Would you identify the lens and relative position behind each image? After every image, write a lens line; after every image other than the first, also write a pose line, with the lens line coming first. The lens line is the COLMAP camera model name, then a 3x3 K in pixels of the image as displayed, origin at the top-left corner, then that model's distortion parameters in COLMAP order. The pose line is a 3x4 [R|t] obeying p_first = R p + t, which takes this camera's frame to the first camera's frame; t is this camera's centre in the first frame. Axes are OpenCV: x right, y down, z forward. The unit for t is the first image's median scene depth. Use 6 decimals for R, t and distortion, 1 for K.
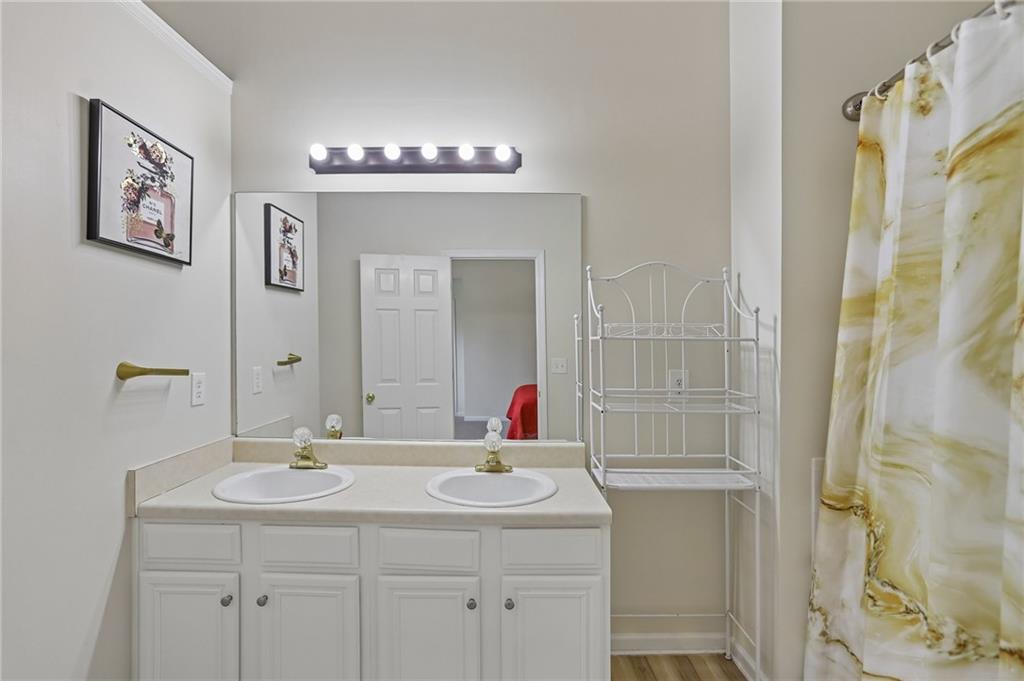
lens RADIAL K [[477.0, 0, 511.4], [0, 477.0, 339.7], [0, 0, 1]] dist [-0.009619, 0.000016]
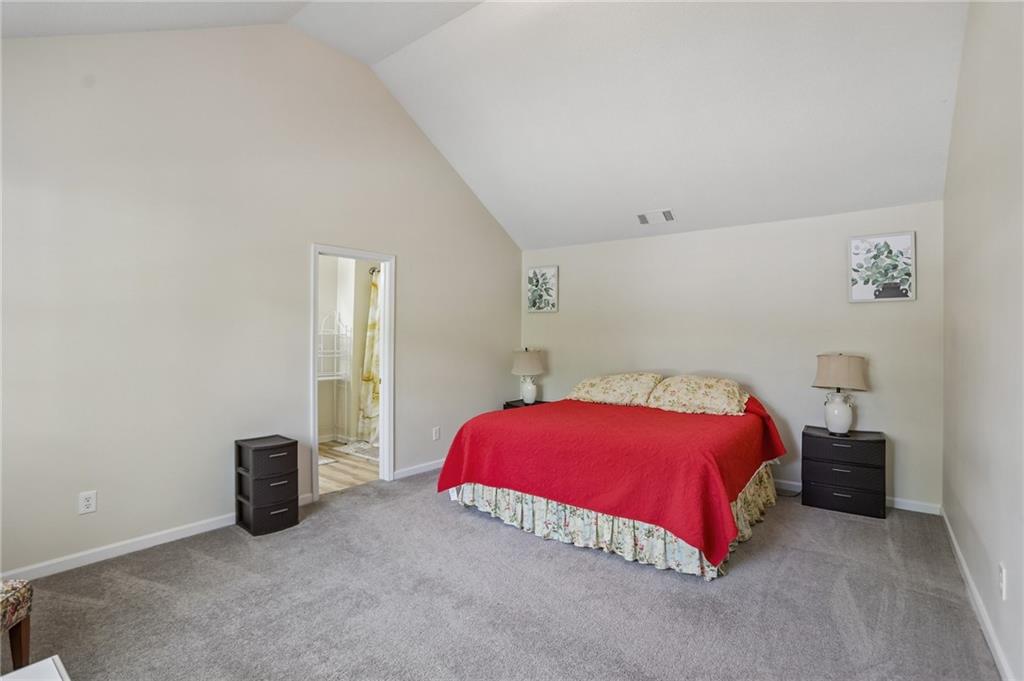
lens RADIAL K [[477.0, 0, 512.3], [0, 477.0, 338.8], [0, 0, 1]] dist [-0.009619, 0.000016]
pose [[0.619511, 0.007092, 0.784956, -1.533731], [-0.010743, 0.999942, -0.000555, 0.019437], [-0.784914, -0.008088, 0.619552, -2.201844]]
